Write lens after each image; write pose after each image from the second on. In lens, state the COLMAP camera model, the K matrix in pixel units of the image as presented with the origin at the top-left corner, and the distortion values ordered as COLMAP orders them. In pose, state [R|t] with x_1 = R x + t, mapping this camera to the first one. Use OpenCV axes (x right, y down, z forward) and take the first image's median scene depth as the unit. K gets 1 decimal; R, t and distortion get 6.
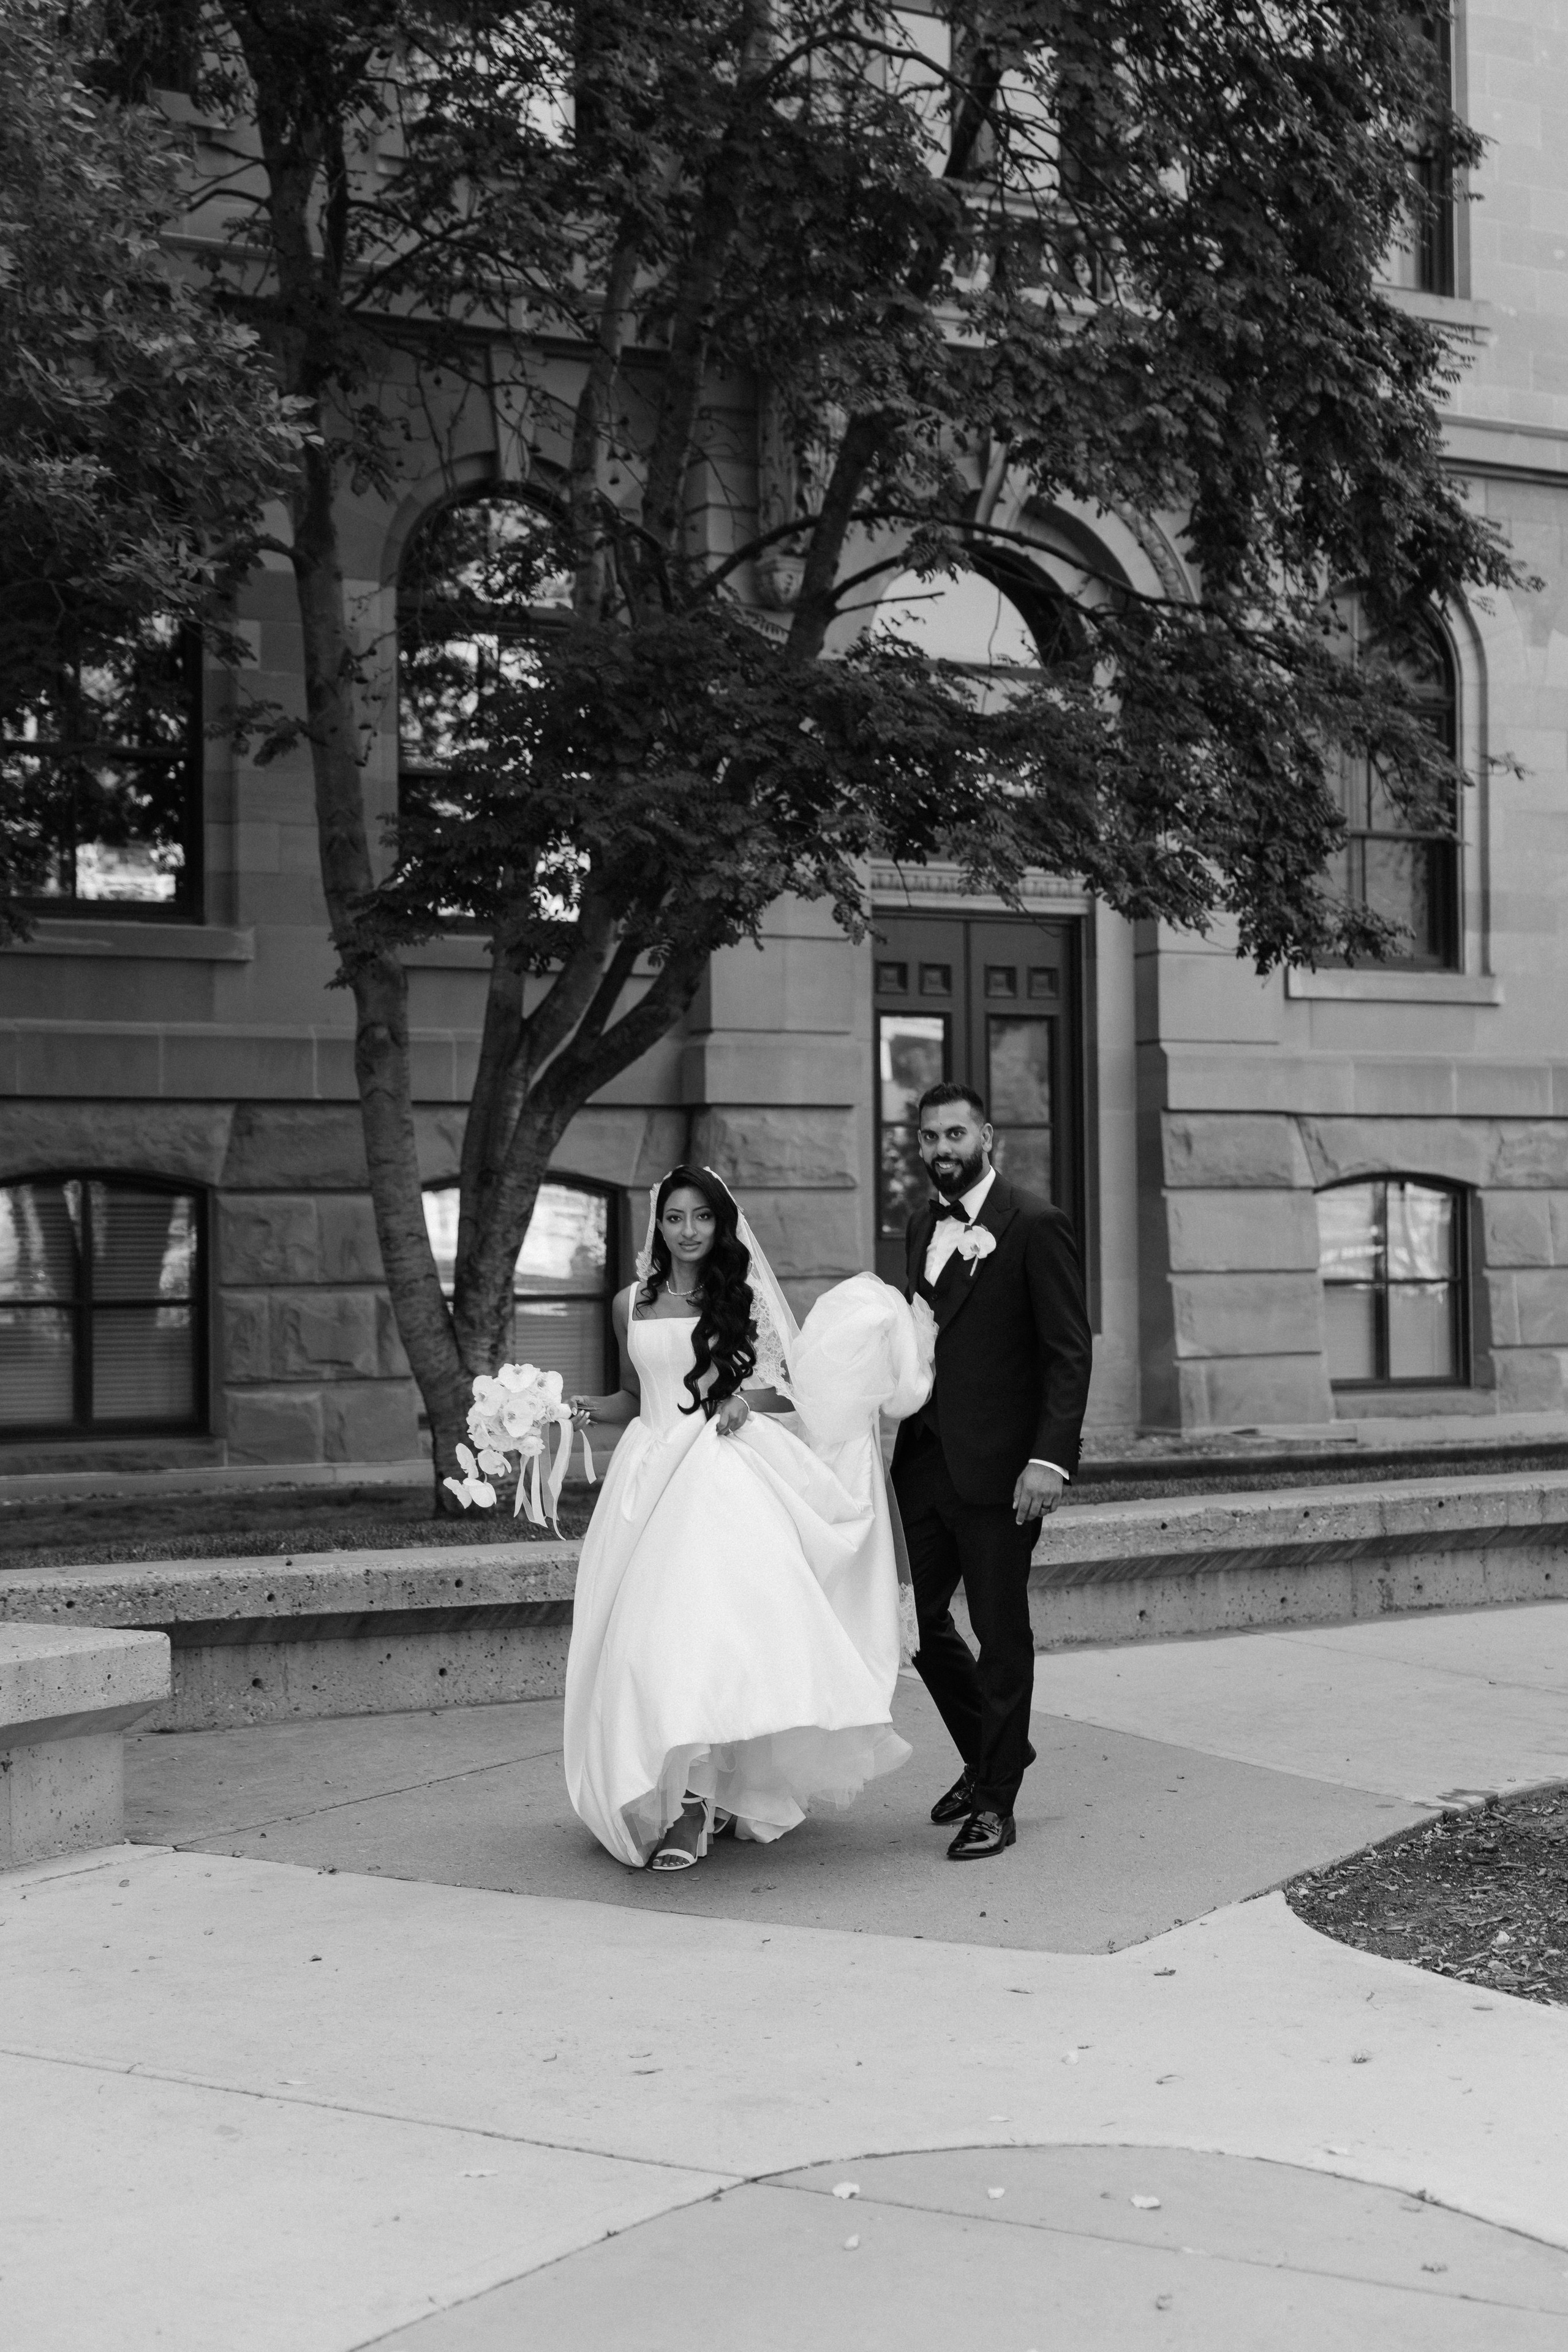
lens RADIAL K [[3472.4, 0, 773.2], [0, 3472.4, 1206.6], [0, 0, 1]] dist [0.041062, -0.174083]
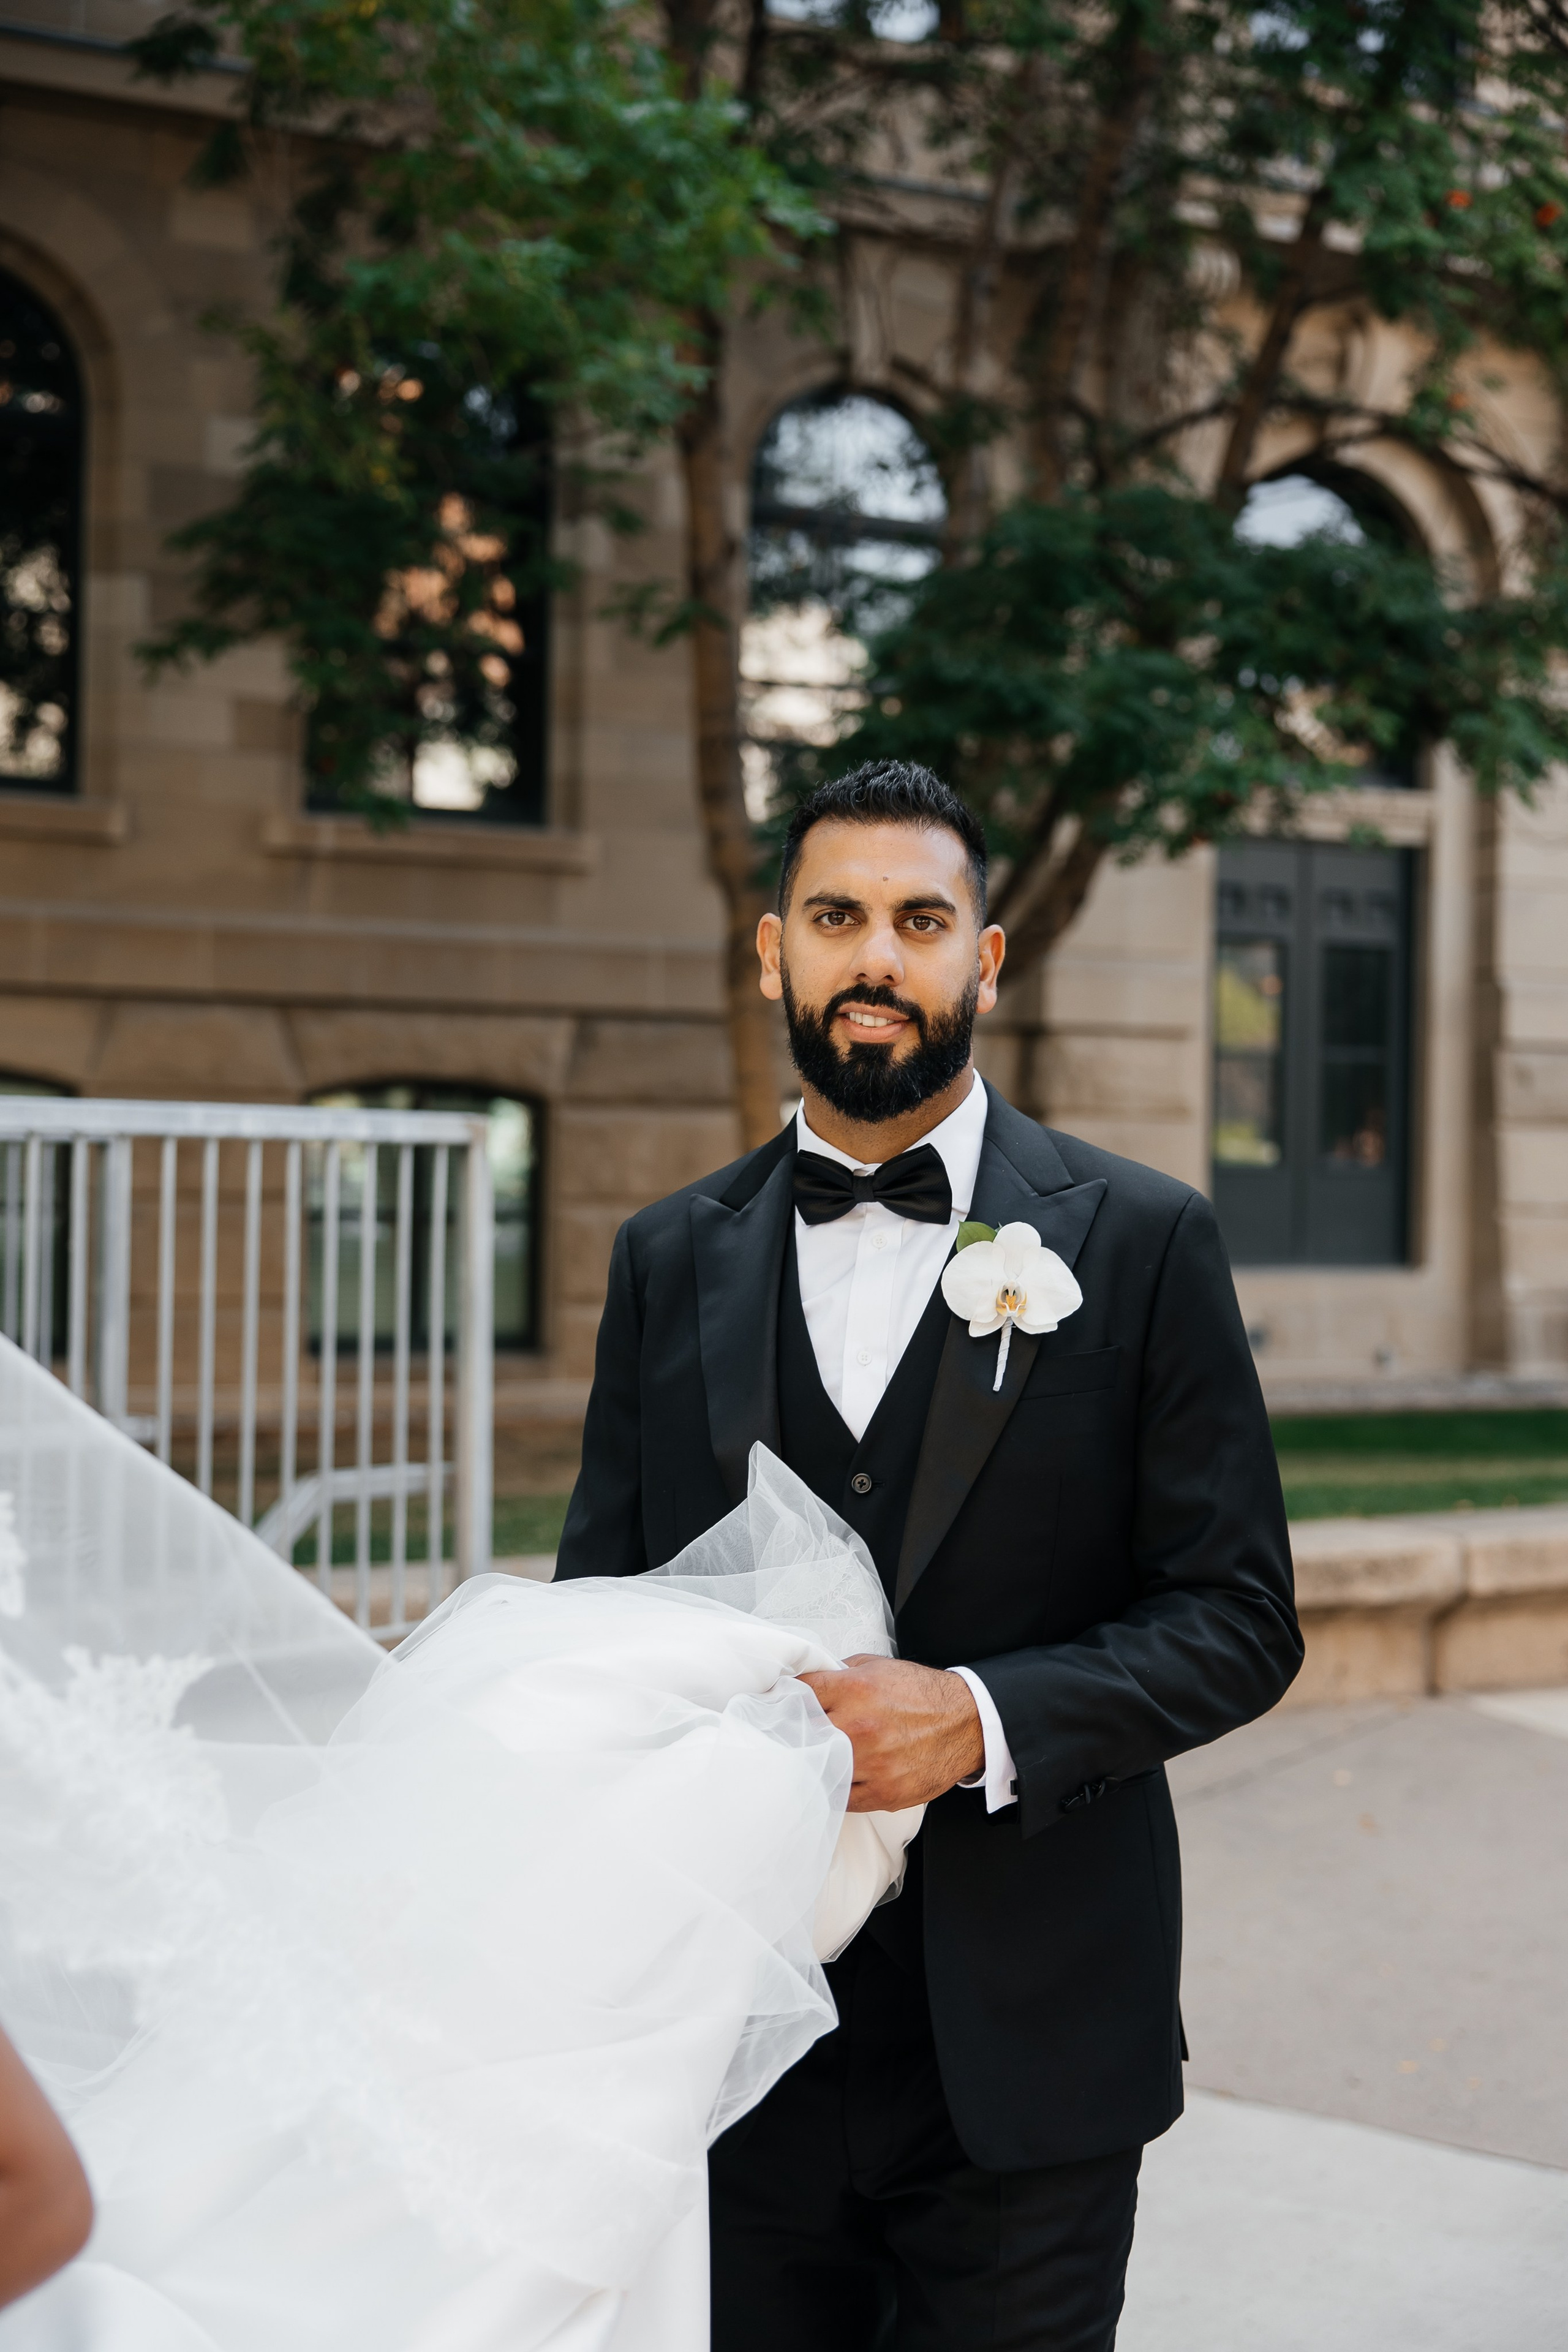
lens RADIAL K [[3105.3, 0, 773.2], [0, 3105.3, 1169.4], [0, 0, 1]] dist [0.012531, 0.002022]
pose [[0.998502, 0.023187, -0.049564, -0.055992], [-0.022415, 0.999620, 0.016061, -0.002200], [0.049918, -0.014926, 0.998642, 0.136306]]
